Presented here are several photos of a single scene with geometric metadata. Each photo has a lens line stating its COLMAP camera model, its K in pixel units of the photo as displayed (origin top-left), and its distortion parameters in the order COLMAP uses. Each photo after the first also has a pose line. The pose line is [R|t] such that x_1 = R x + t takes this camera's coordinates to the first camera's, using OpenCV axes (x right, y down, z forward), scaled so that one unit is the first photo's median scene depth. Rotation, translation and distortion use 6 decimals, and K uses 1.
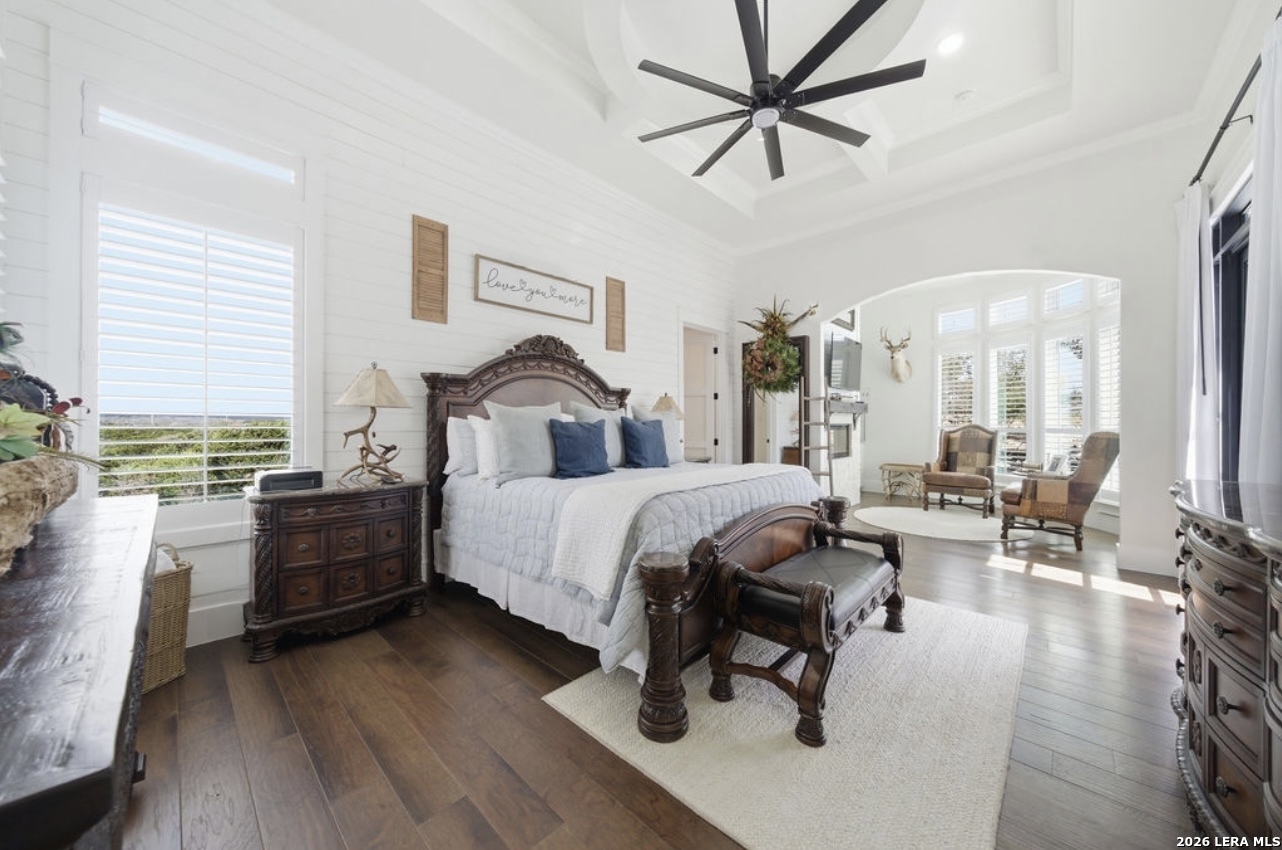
lens RADIAL K [[441.1, 0, 643.4], [0, 441.1, 421.7], [0, 0, 1]] dist [-0.000238, 0.000041]
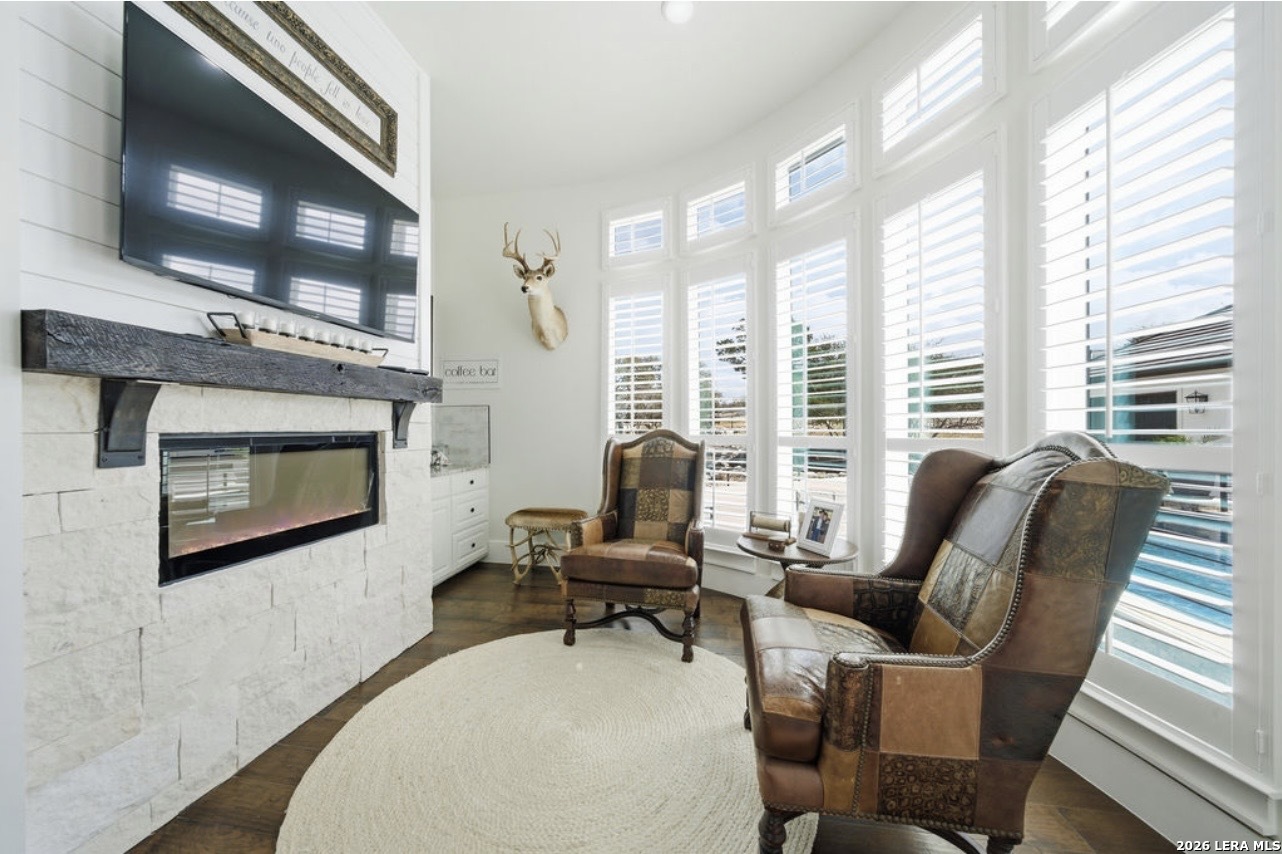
lens RADIAL K [[441.1, 0, 643.4], [0, 441.1, 423.7], [0, 0, 1]] dist [-0.000238, 0.000041]
pose [[0.825119, -0.002267, 0.564955, 0.448390], [0.006040, 0.999970, -0.004809, 0.001344], [-0.564927, 0.007380, 0.825108, 0.601494]]
